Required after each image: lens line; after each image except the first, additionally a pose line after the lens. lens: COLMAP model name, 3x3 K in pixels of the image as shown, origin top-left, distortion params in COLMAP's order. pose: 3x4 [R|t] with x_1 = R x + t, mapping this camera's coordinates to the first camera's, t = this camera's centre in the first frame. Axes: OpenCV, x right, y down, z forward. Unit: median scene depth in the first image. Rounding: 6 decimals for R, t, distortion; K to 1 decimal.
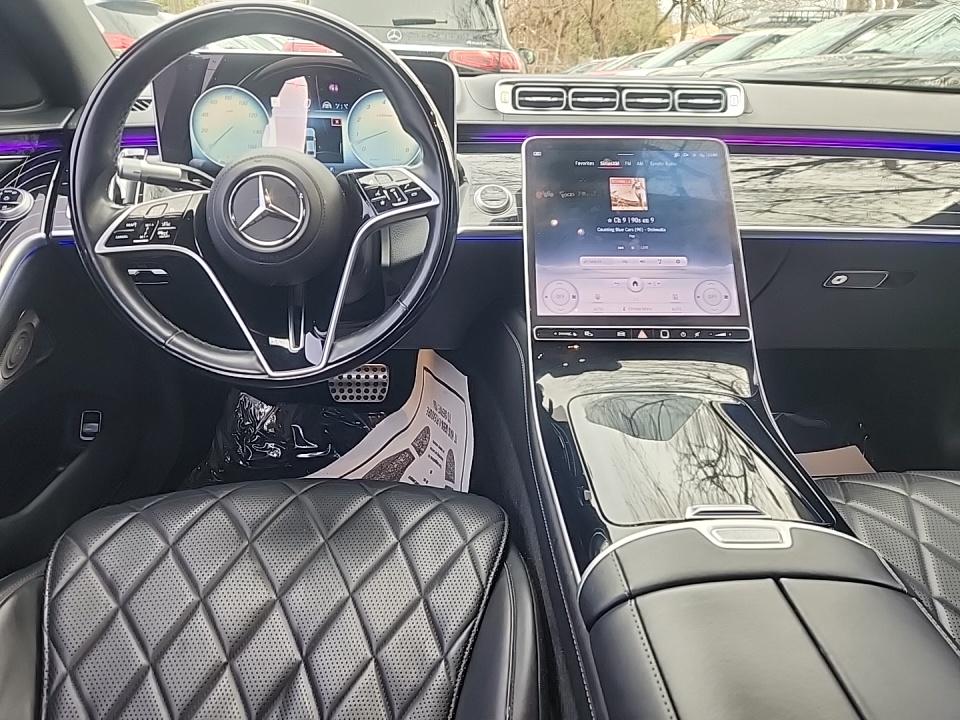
lens RADIAL K [[648.0, 0, 479.0], [0, 648.0, 358.8], [0, 0, 1]] dist [0.036763, -0.027340]
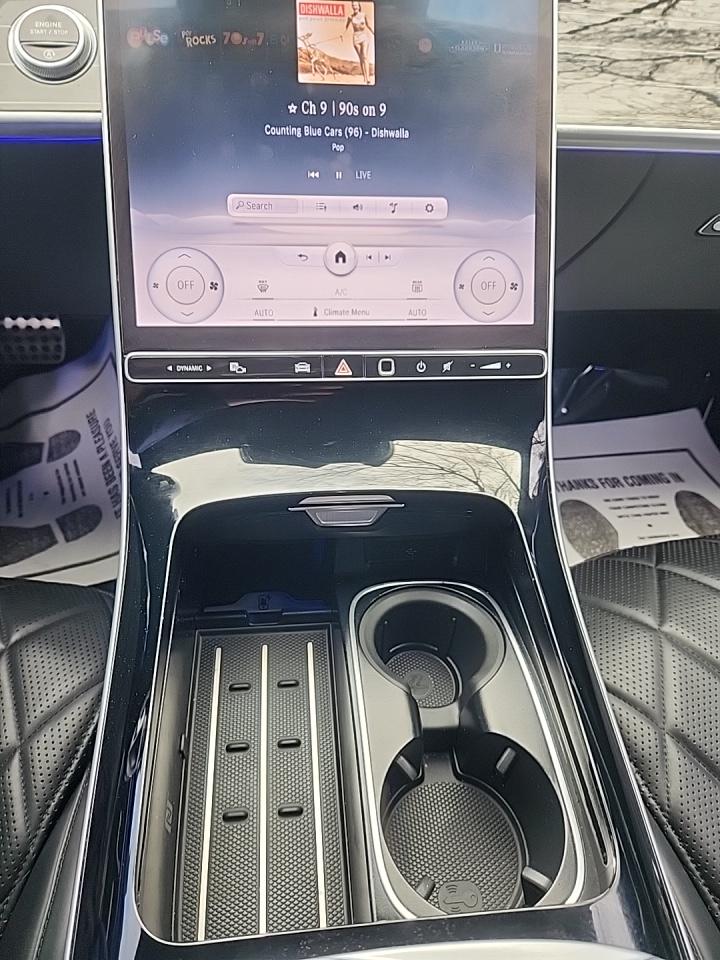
lens RADIAL K [[648.0, 0, 361.9], [0, 648.0, 483.4], [0, 0, 1]] dist [0.036763, -0.027340]
pose [[0.998233, -0.005172, 0.059200, 0.225056], [-0.017511, 0.926376, 0.376192, -0.142000], [-0.056787, -0.376564, 0.924649, 0.461114]]
